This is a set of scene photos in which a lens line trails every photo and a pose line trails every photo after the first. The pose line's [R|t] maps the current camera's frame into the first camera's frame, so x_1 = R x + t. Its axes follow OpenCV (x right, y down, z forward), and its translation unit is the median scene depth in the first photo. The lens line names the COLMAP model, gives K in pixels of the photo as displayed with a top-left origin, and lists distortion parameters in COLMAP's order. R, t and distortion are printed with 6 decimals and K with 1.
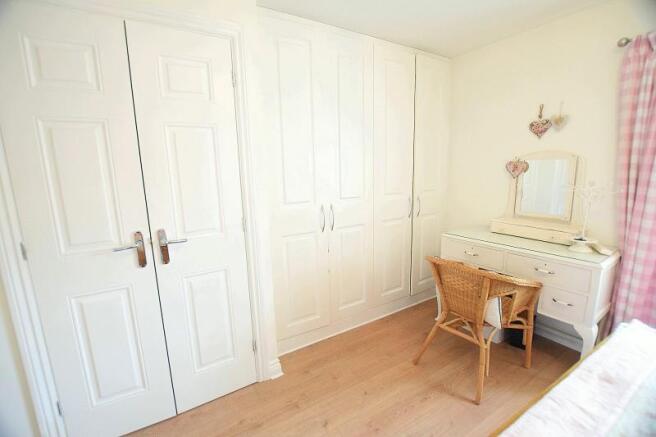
lens RADIAL K [[289.7, 0, 325.5], [0, 289.7, 218.6], [0, 0, 1]] dist [-0.035490, 0.006393]
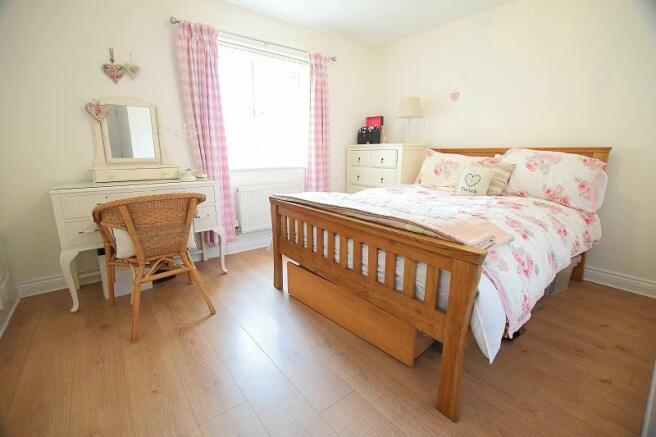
lens RADIAL K [[289.7, 0, 325.5], [0, 289.7, 218.6], [0, 0, 1]] dist [-0.035490, 0.006393]
pose [[-0.124173, -0.189154, 0.974065, -0.425167], [0.172729, 0.962554, 0.208938, 0.103725], [-0.977111, 0.194193, -0.086851, 0.462976]]
